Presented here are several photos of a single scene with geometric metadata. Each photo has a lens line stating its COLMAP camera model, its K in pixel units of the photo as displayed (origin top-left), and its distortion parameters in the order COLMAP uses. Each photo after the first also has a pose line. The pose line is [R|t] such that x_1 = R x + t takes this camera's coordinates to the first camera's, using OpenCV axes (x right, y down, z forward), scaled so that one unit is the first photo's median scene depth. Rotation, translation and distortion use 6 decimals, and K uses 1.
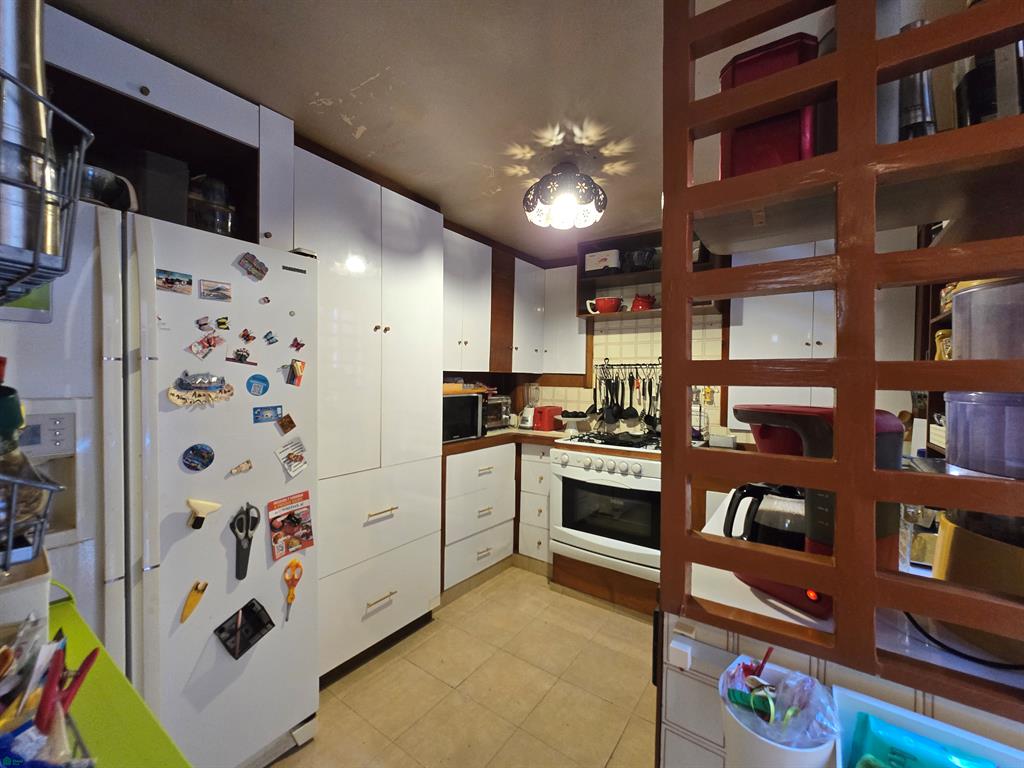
lens RADIAL K [[418.7, 0, 512.0], [0, 418.7, 387.6], [0, 0, 1]] dist [-0.004923, 0.000121]
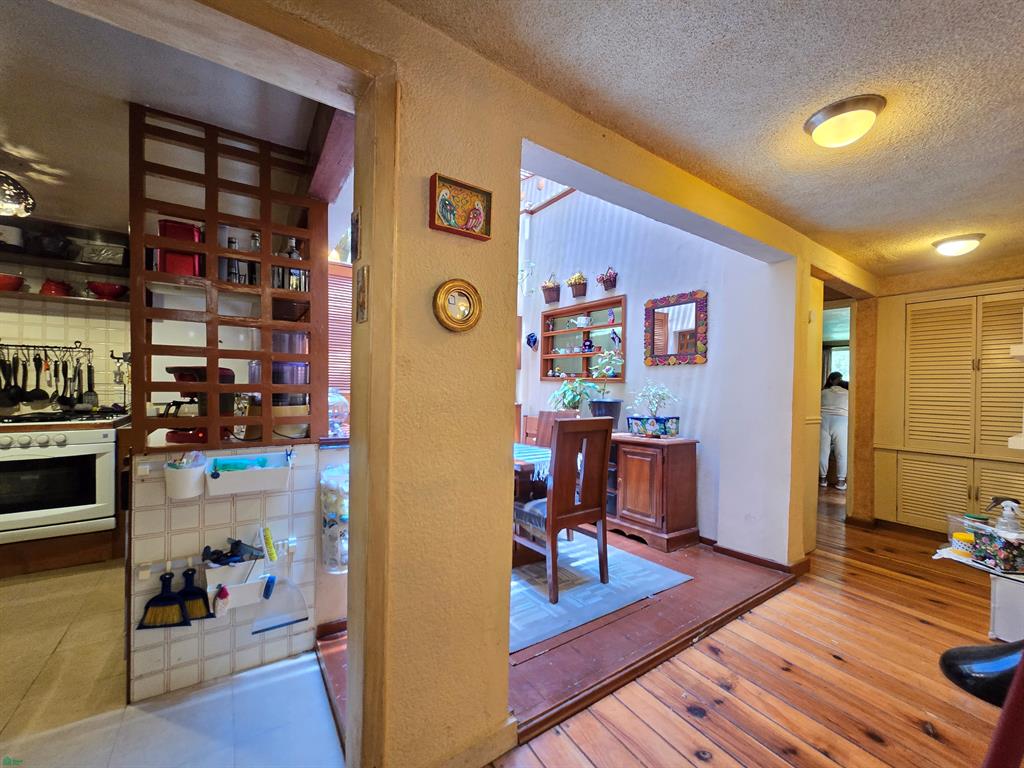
lens RADIAL K [[418.7, 0, 514.4], [0, 418.7, 389.8], [0, 0, 1]] dist [-0.004923, 0.000121]
pose [[0.352829, -0.014251, 0.935579, -0.313479], [0.000806, 0.999888, 0.014926, 0.045222], [-0.935687, -0.004513, 0.352801, -0.532946]]
